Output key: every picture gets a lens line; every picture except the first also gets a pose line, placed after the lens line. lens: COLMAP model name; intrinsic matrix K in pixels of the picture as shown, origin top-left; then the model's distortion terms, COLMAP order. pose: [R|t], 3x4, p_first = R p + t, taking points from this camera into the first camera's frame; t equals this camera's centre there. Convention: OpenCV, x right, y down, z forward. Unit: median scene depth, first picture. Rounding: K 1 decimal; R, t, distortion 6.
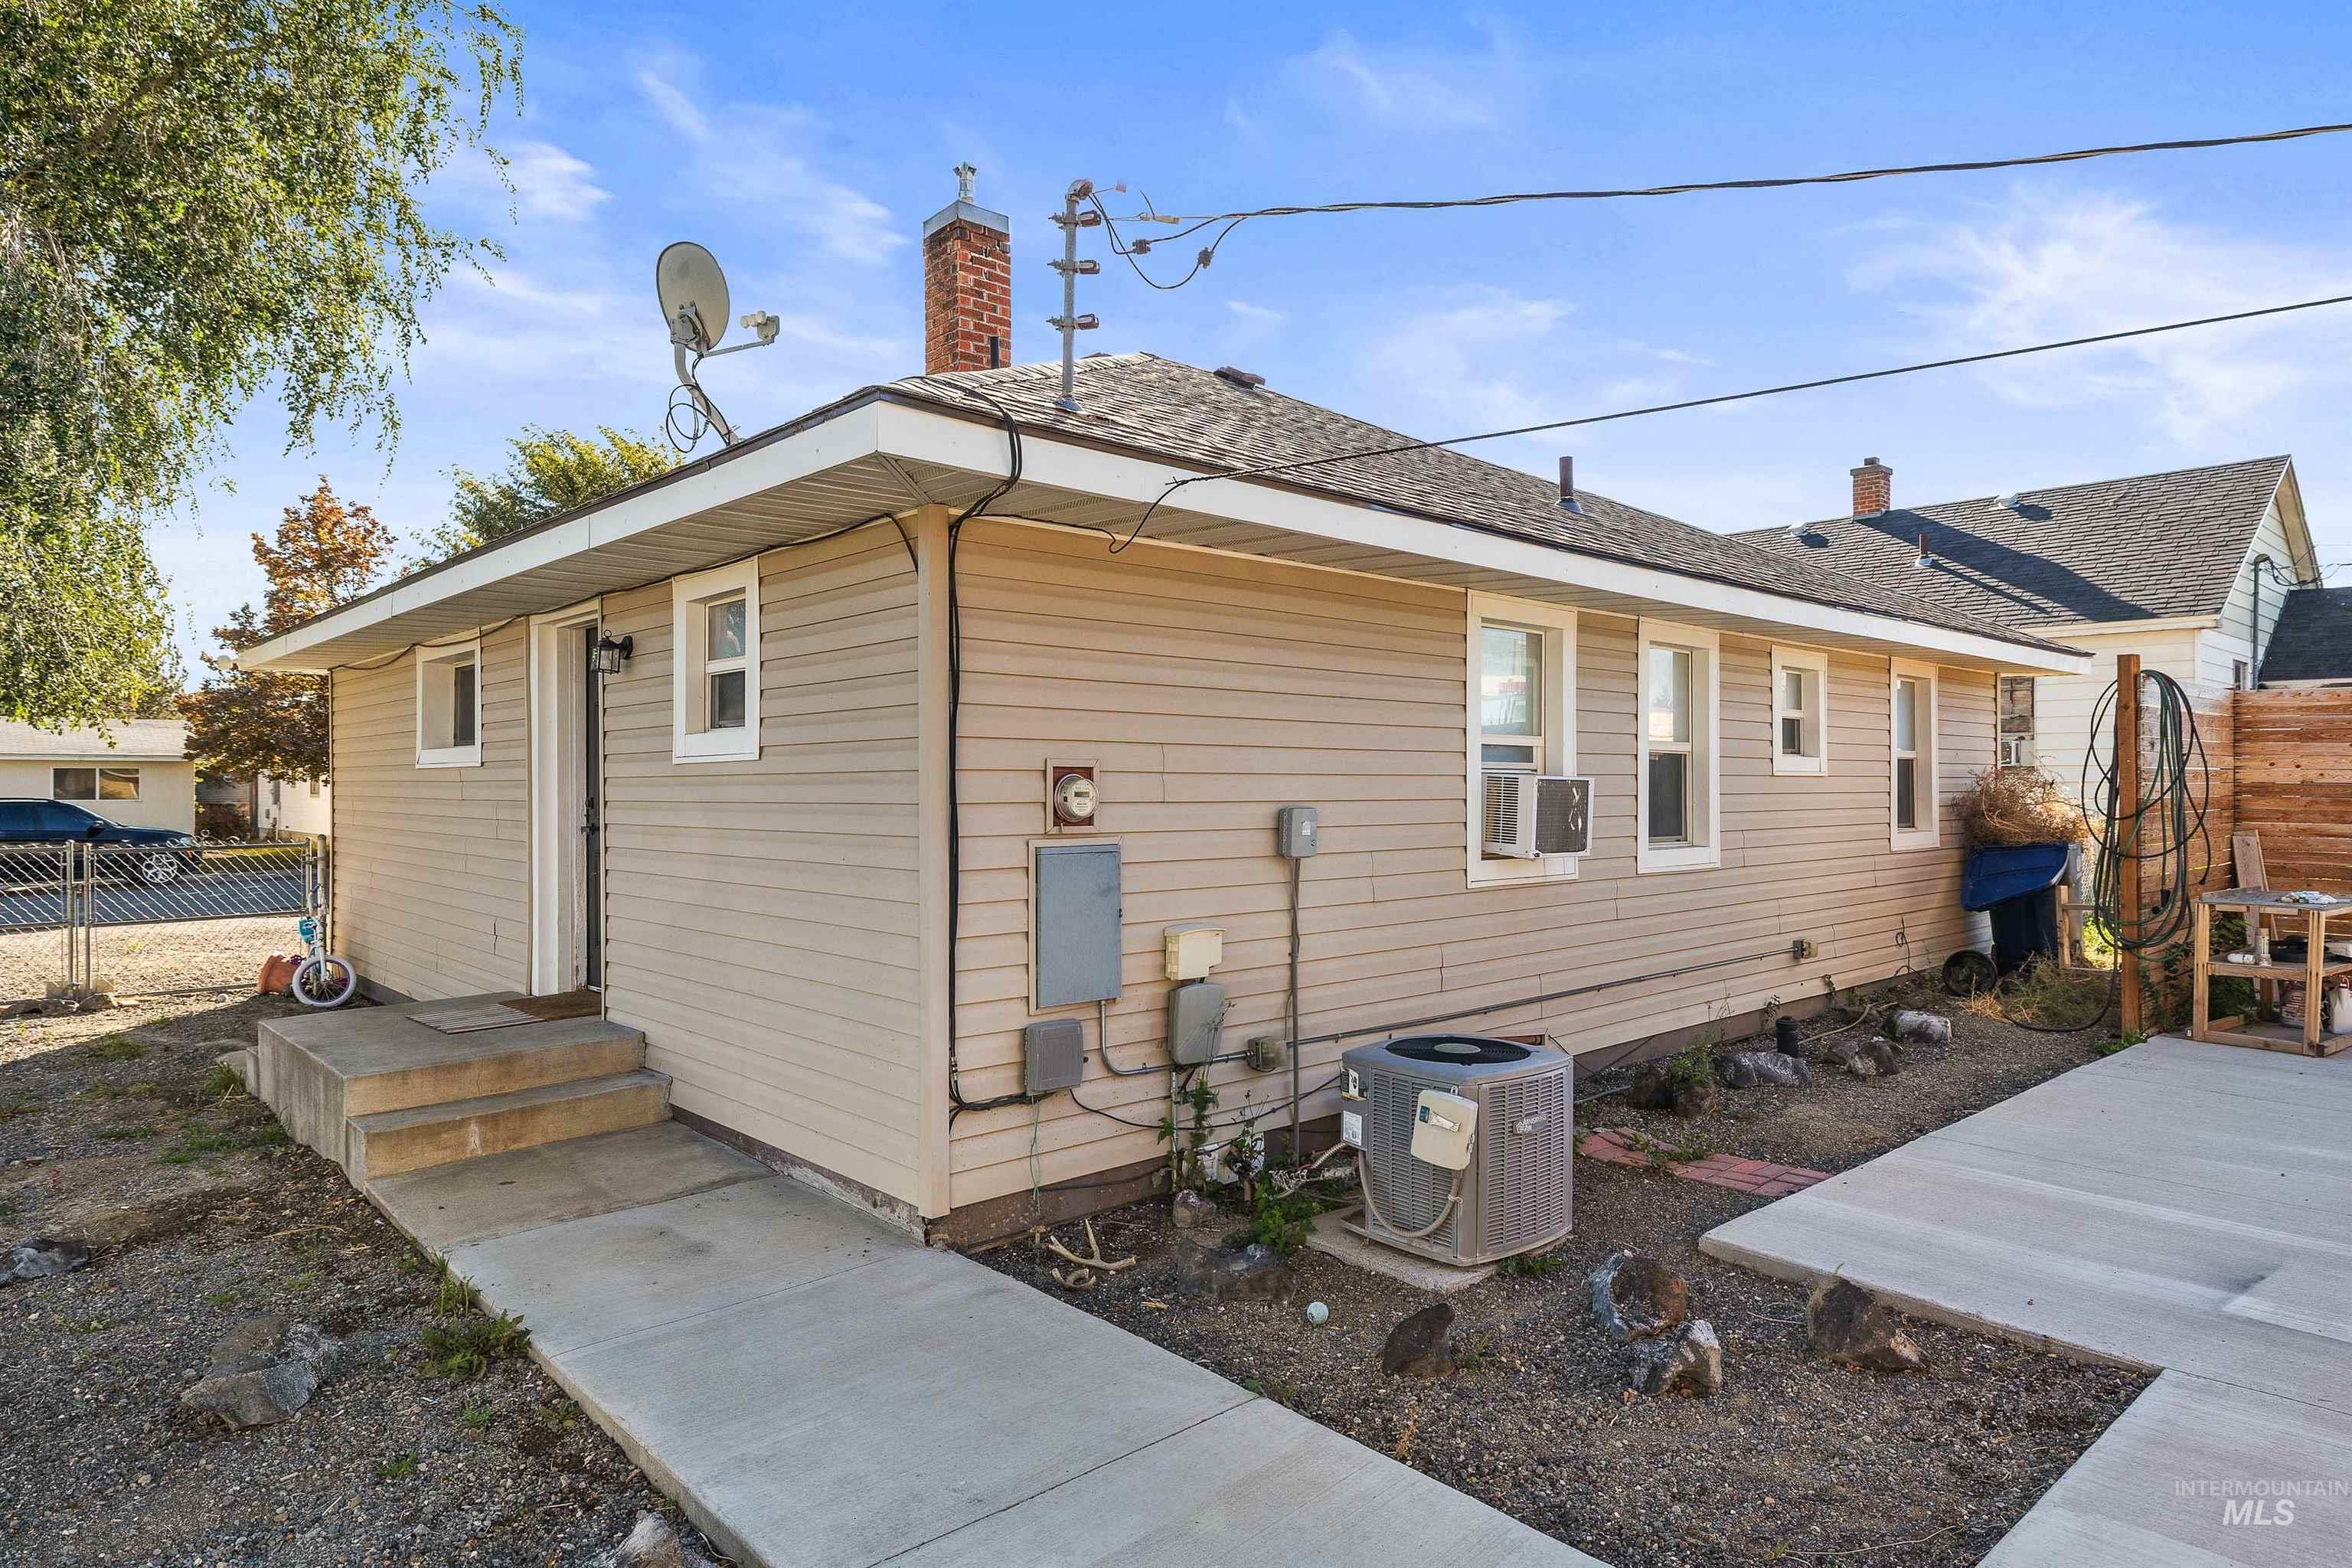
lens RADIAL K [[1345.5, 0, 1172.2], [0, 1345.5, 788.3], [0, 0, 1]] dist [-0.003343, 0.000811]
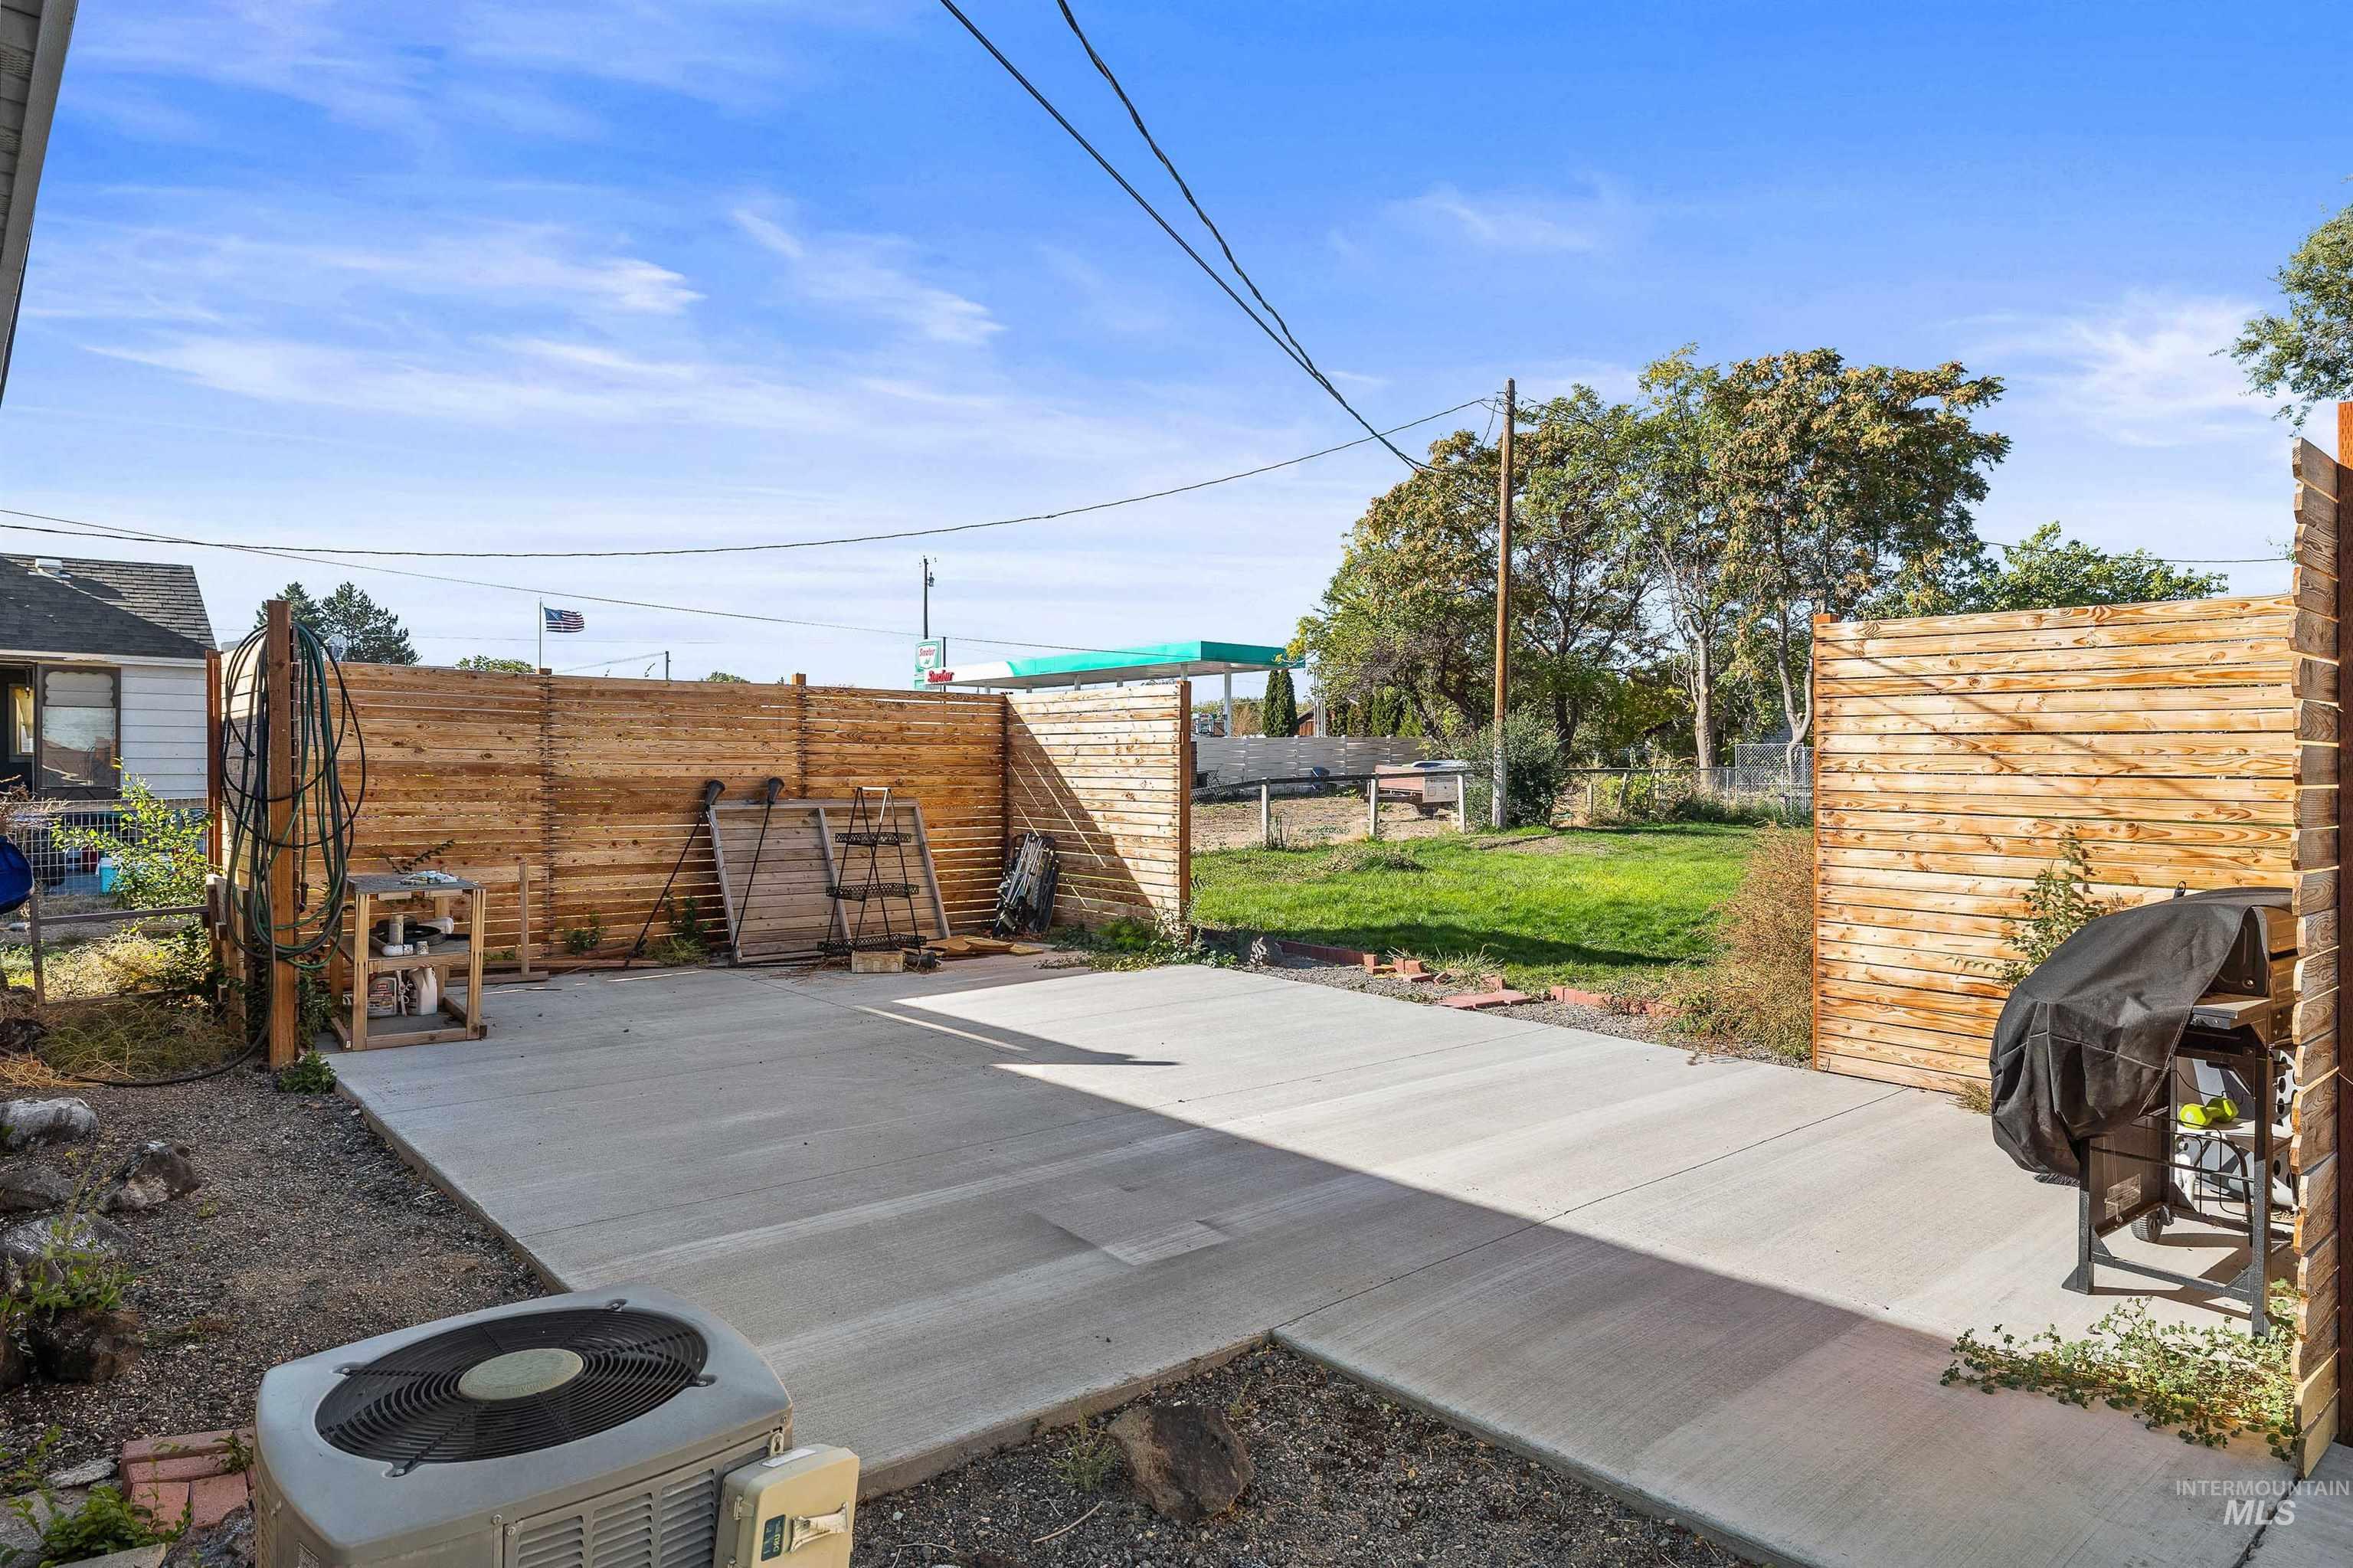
lens RADIAL K [[1346.2, 0, 1172.9], [0, 1346.2, 777.0], [0, 0, 1]] dist [-0.003343, 0.000811]
pose [[0.005008, -0.004715, 0.999976, -0.174079], [0.004422, 0.999979, 0.004693, 0.010207], [-0.999978, 0.004398, 0.005029, 0.711161]]
